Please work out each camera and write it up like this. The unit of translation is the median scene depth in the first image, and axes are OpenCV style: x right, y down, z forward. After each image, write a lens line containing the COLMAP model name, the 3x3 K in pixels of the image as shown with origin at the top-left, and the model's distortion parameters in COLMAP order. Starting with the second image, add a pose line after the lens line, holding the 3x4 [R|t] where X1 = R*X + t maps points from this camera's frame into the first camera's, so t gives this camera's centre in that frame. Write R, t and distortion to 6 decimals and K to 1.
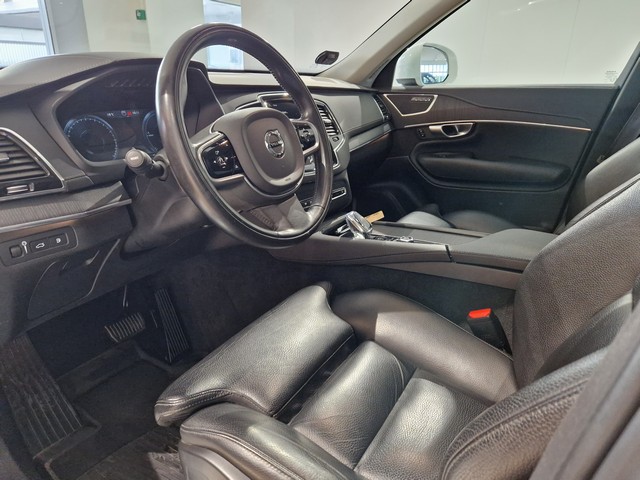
lens RADIAL K [[429.7, 0, 320.0], [0, 429.7, 240.0], [0, 0, 1]] dist [0.060527, -0.048091]
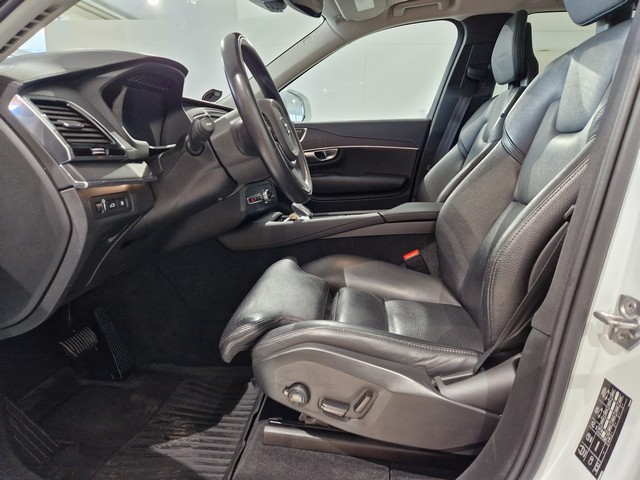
lens RADIAL K [[425.2, 0, 323.9], [0, 425.2, 237.0], [0, 0, 1]] dist [0.055244, -0.037261]
pose [[0.897719, -0.097928, 0.429548, -0.308167], [0.158184, 0.981616, -0.106805, 0.140917], [-0.411192, 0.163829, 0.896706, -0.084871]]
